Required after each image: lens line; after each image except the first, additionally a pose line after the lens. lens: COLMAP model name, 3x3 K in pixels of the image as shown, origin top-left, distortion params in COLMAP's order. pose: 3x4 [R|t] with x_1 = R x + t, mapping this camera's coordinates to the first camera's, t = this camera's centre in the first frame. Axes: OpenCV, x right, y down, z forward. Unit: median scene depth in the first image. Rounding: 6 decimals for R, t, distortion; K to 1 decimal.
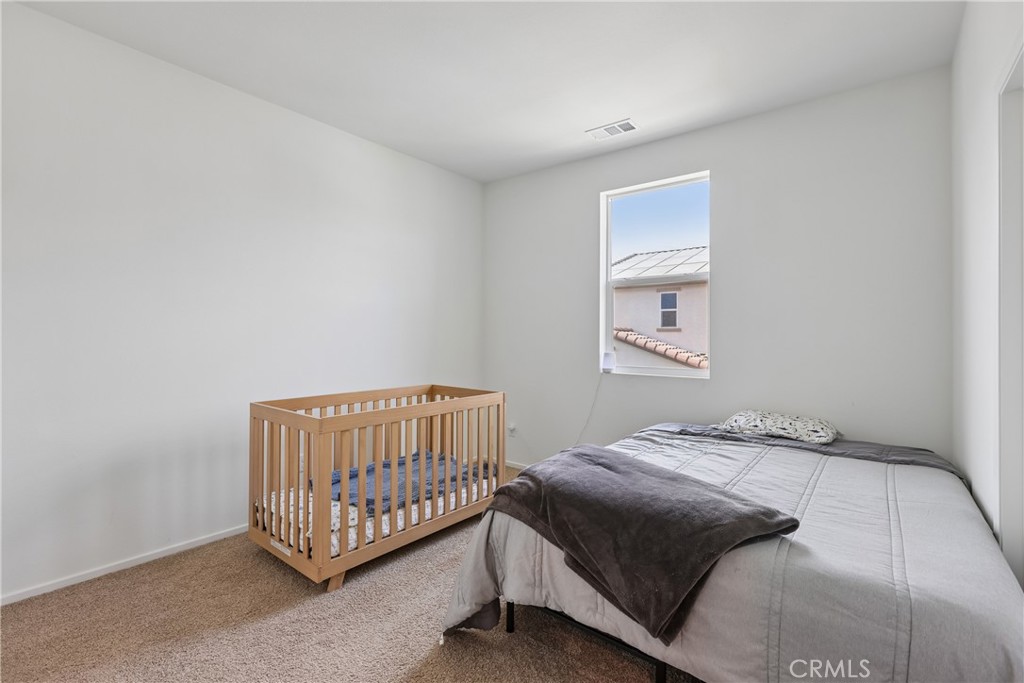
lens RADIAL K [[457.3, 0, 505.1], [0, 457.3, 336.1], [0, 0, 1]] dist [0.003917, 0.000439]
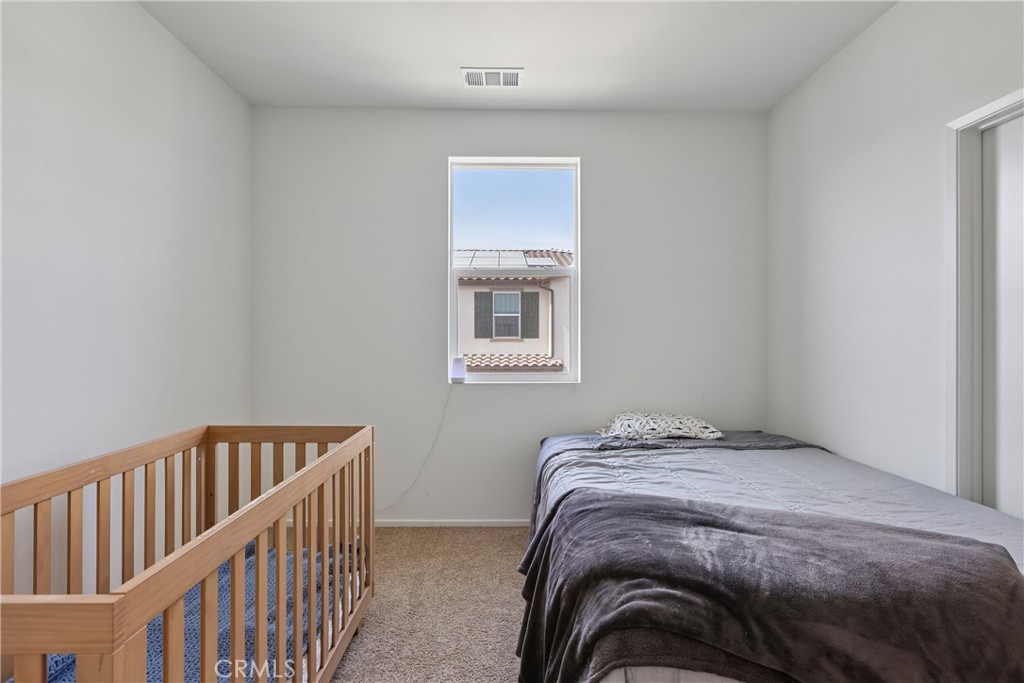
lens RADIAL K [[457.3, 0, 511.4], [0, 457.3, 340.3], [0, 0, 1]] dist [0.003917, 0.000439]
pose [[0.769671, -0.008333, 0.638387, -0.264295], [0.005665, 0.999965, 0.006223, 0.000113], [-0.638416, -0.001173, 0.769691, 0.390219]]
